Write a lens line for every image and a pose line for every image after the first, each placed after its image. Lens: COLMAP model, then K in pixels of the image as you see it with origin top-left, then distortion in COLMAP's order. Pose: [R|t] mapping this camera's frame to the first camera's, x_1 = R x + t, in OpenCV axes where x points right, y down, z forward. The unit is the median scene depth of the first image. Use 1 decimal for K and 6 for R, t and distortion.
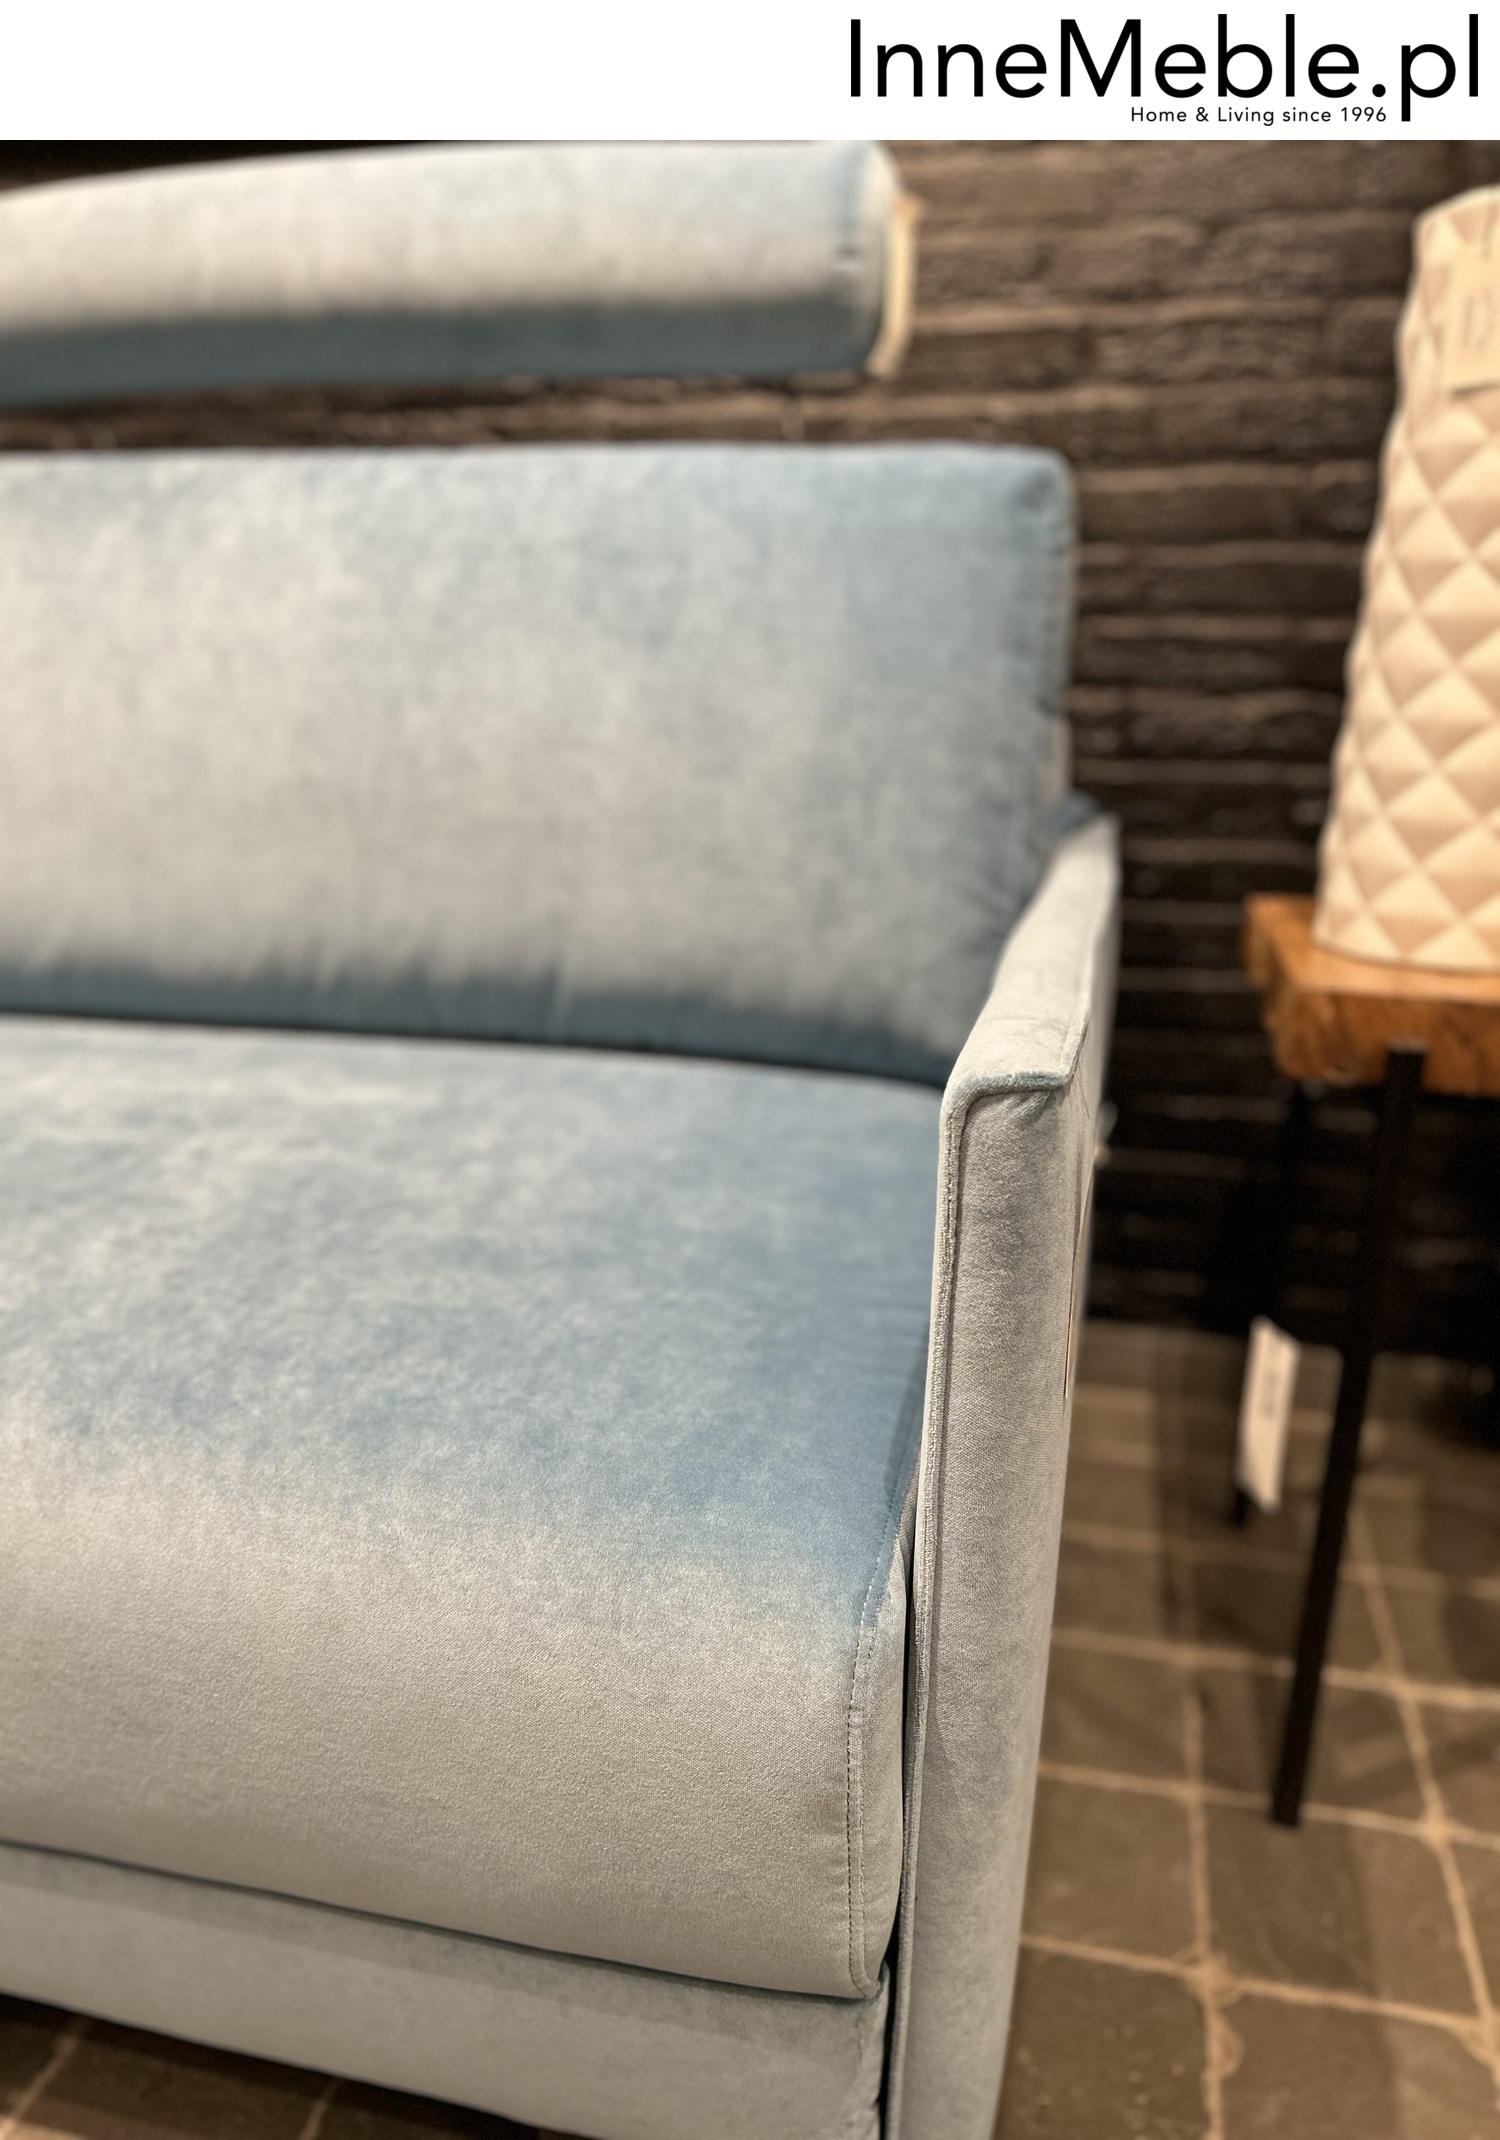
lens RADIAL K [[1517.4, 0, 746.7], [0, 1517.4, 1149.4], [0, 0, 1]] dist [0.037996, -0.046907]
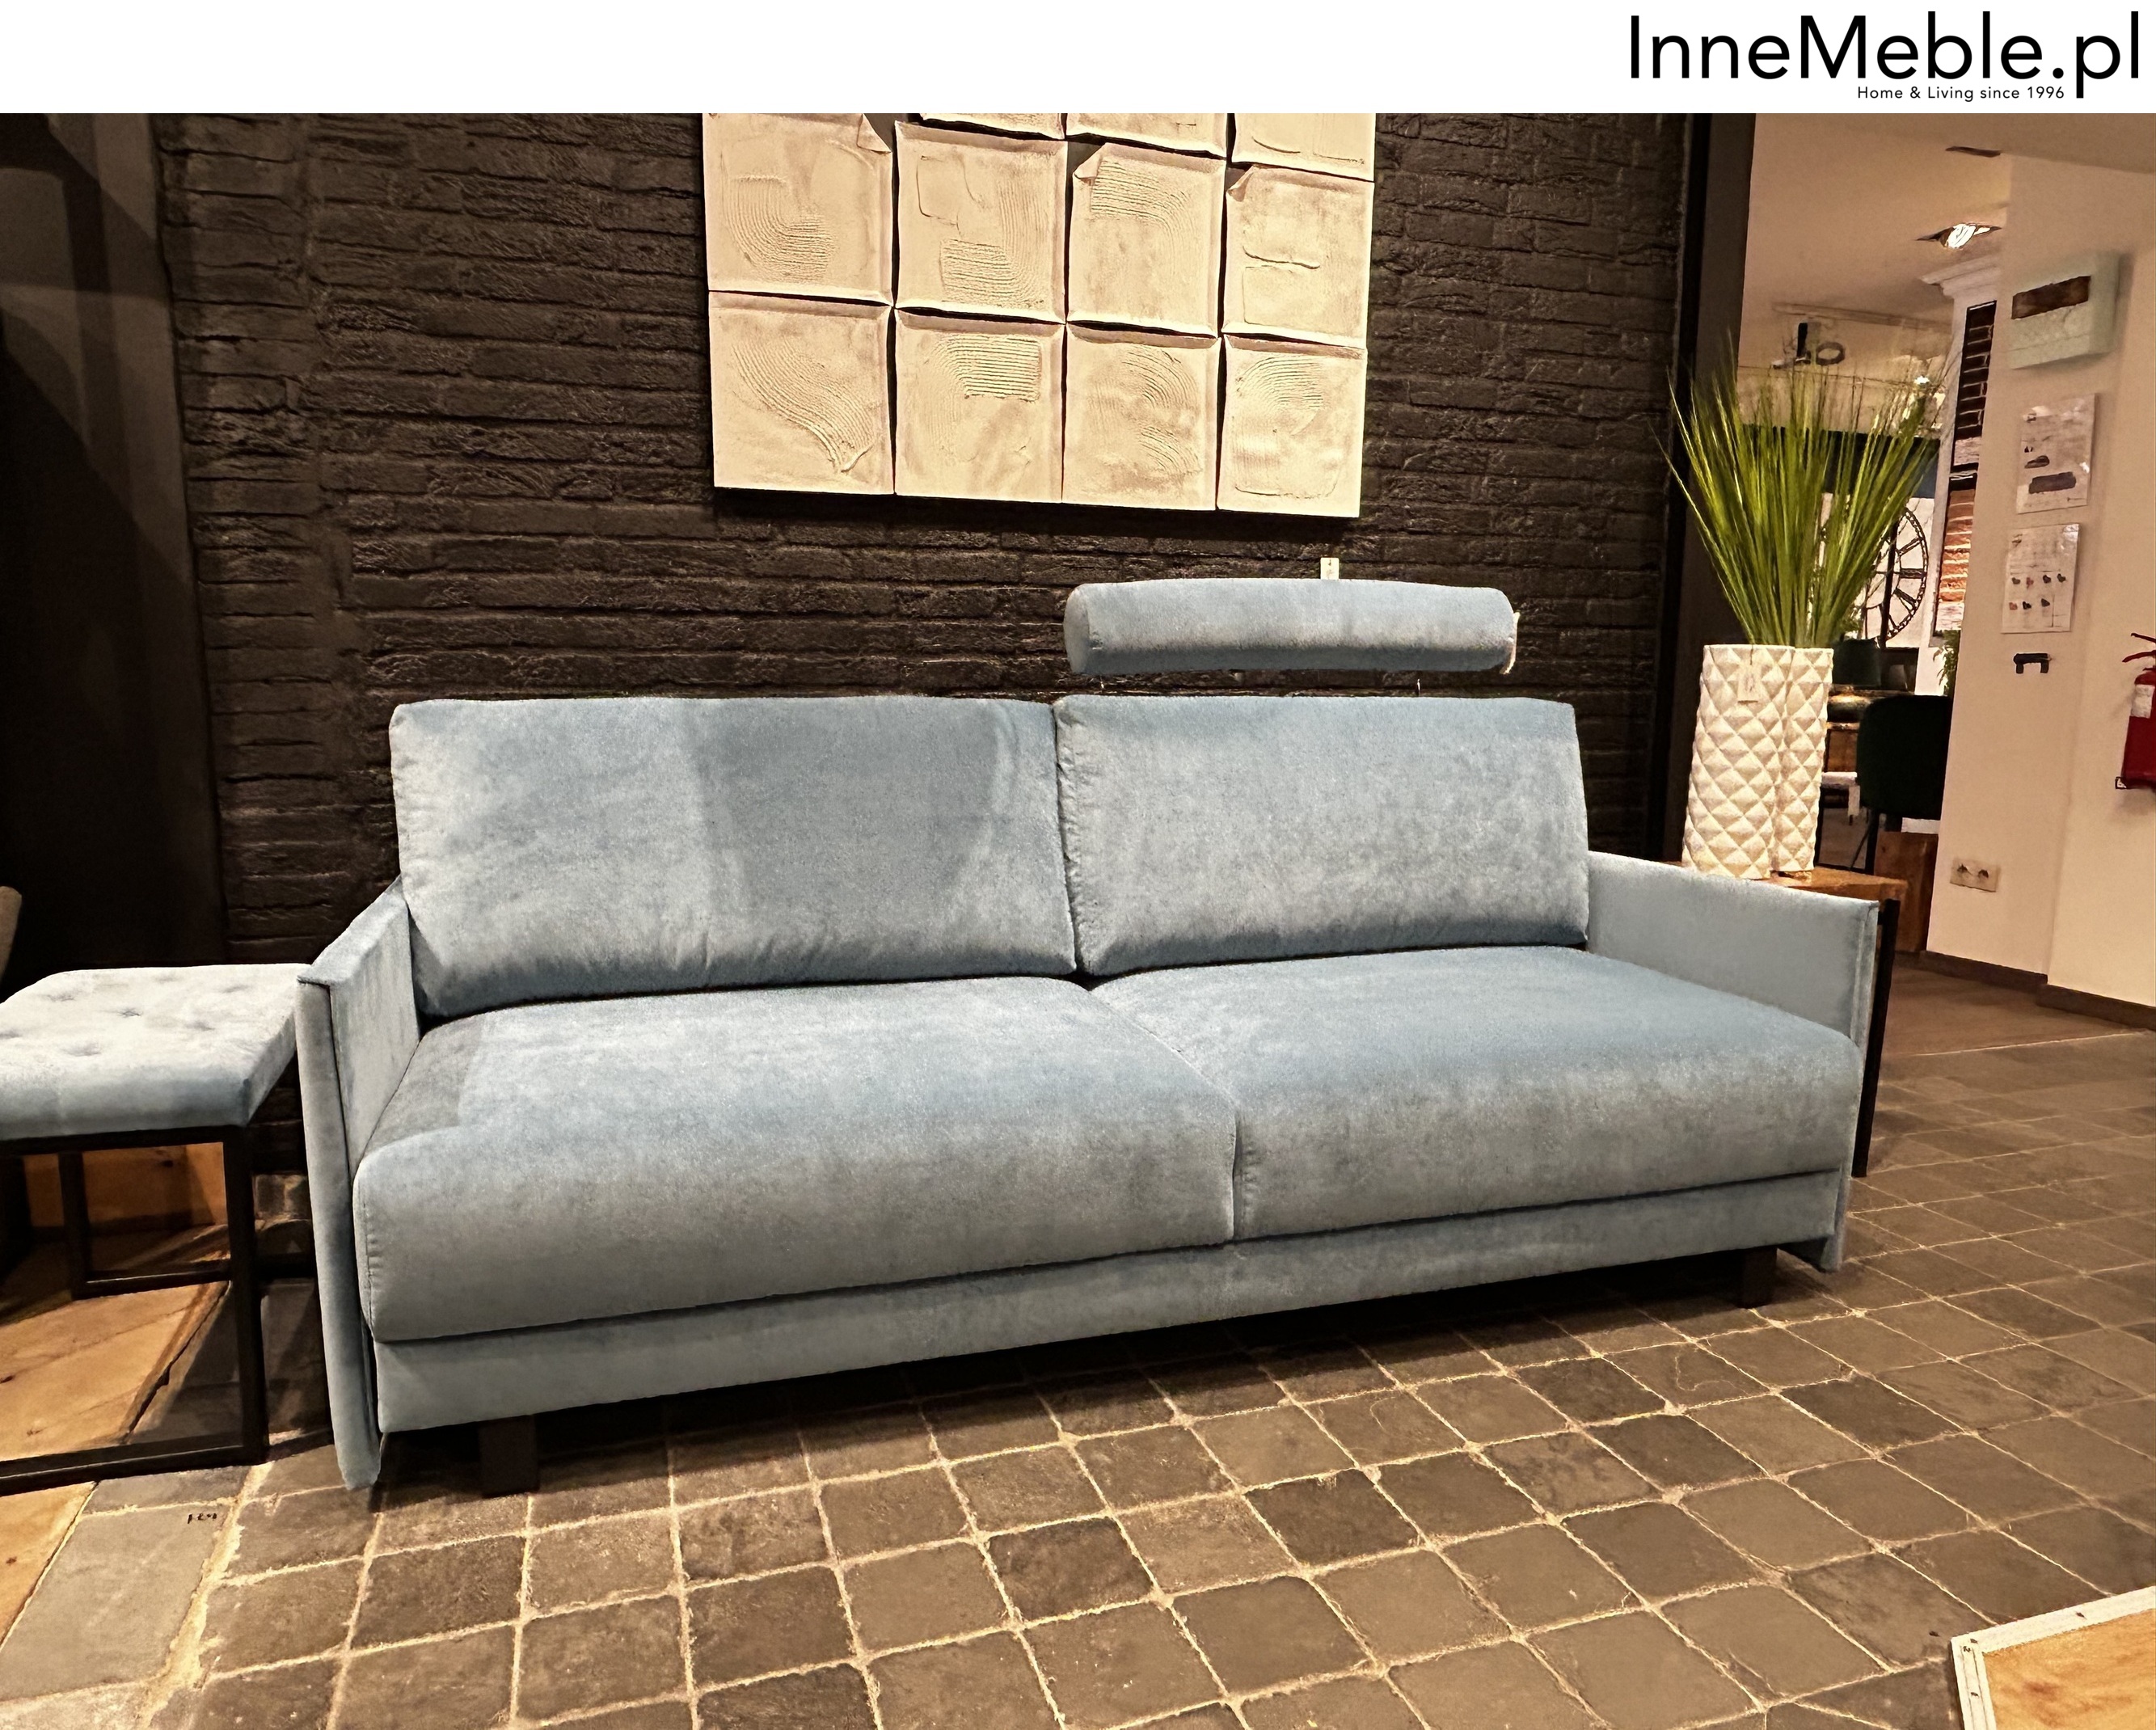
lens RADIAL K [[1432.3, 0, 1070.9], [0, 1432.3, 924.0], [0, 0, 1]] dist [-0.005737, -0.000919]
pose [[0.852985, -0.095029, 0.513212, -1.865176], [0.162278, 0.982838, -0.087728, -0.002571], [-0.496067, 0.158114, 0.853766, -0.639843]]
